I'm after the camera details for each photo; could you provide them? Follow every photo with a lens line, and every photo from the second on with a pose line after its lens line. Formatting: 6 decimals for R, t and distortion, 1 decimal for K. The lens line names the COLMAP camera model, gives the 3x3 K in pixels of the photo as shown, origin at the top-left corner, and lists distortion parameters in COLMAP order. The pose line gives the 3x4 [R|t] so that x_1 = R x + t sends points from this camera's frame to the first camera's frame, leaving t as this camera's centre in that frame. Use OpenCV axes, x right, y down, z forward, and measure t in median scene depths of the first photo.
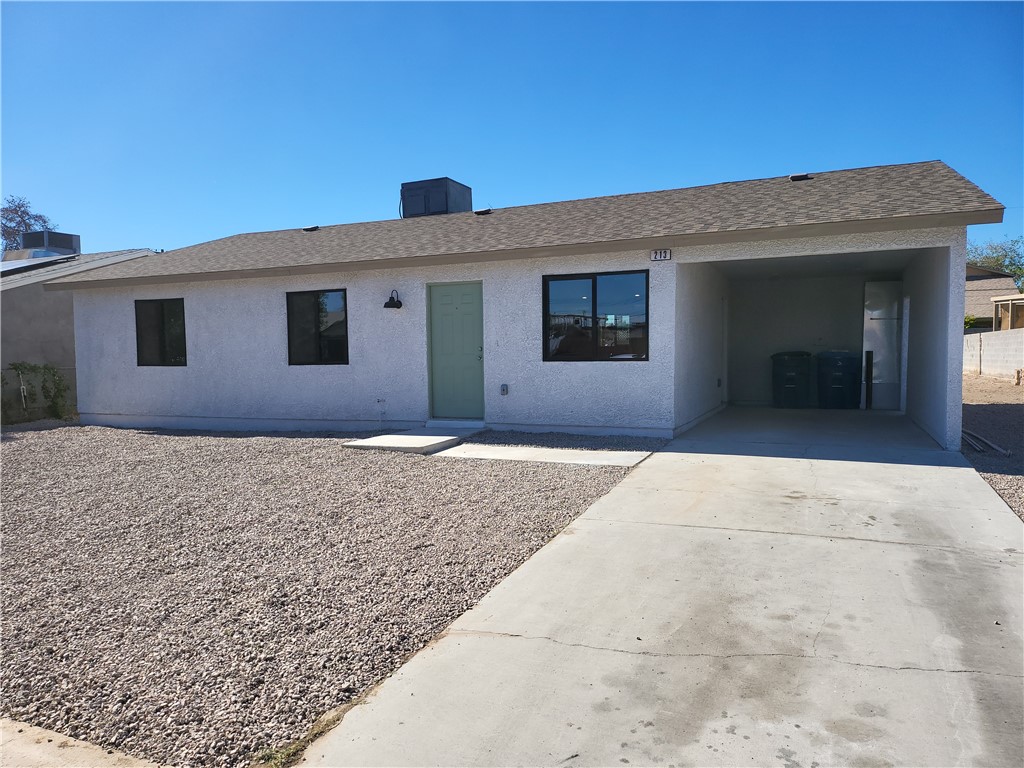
lens RADIAL K [[716.1, 0, 506.2], [0, 716.1, 390.8], [0, 0, 1]] dist [0.065654, -0.069876]
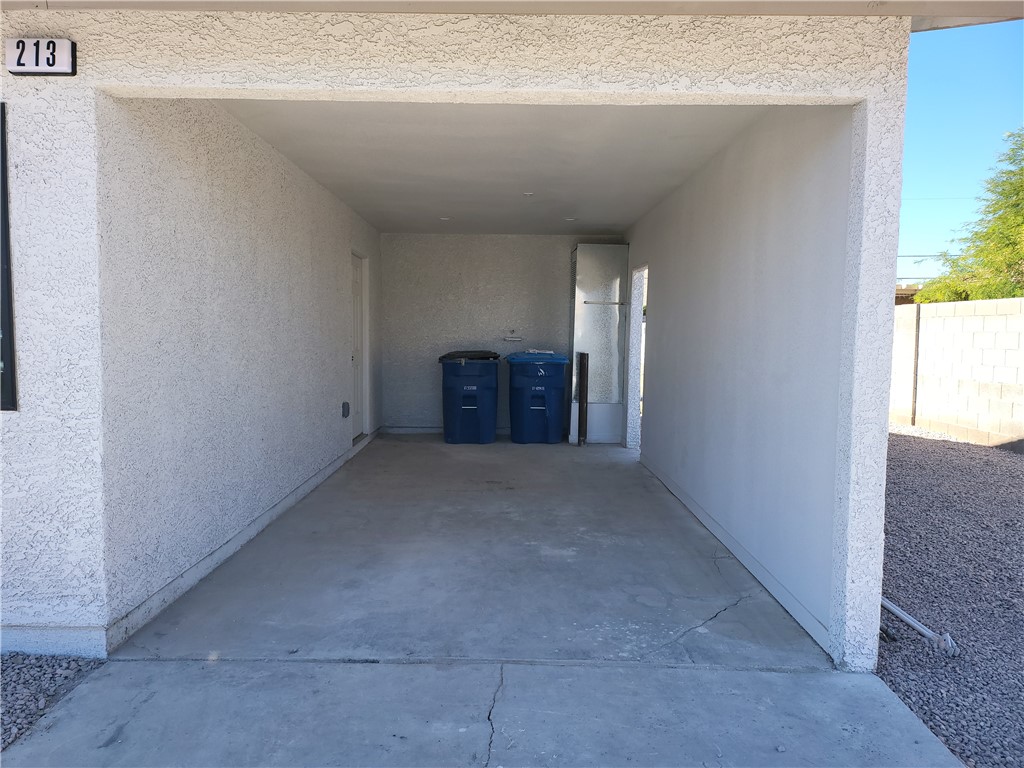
lens RADIAL K [[716.1, 0, 513.3], [0, 716.1, 382.2], [0, 0, 1]] dist [0.065654, -0.069876]
pose [[0.912464, -0.009437, 0.409047, 0.189057], [0.000696, 0.999768, 0.021514, -0.042930], [-0.409156, -0.019346, 0.912260, 0.454351]]
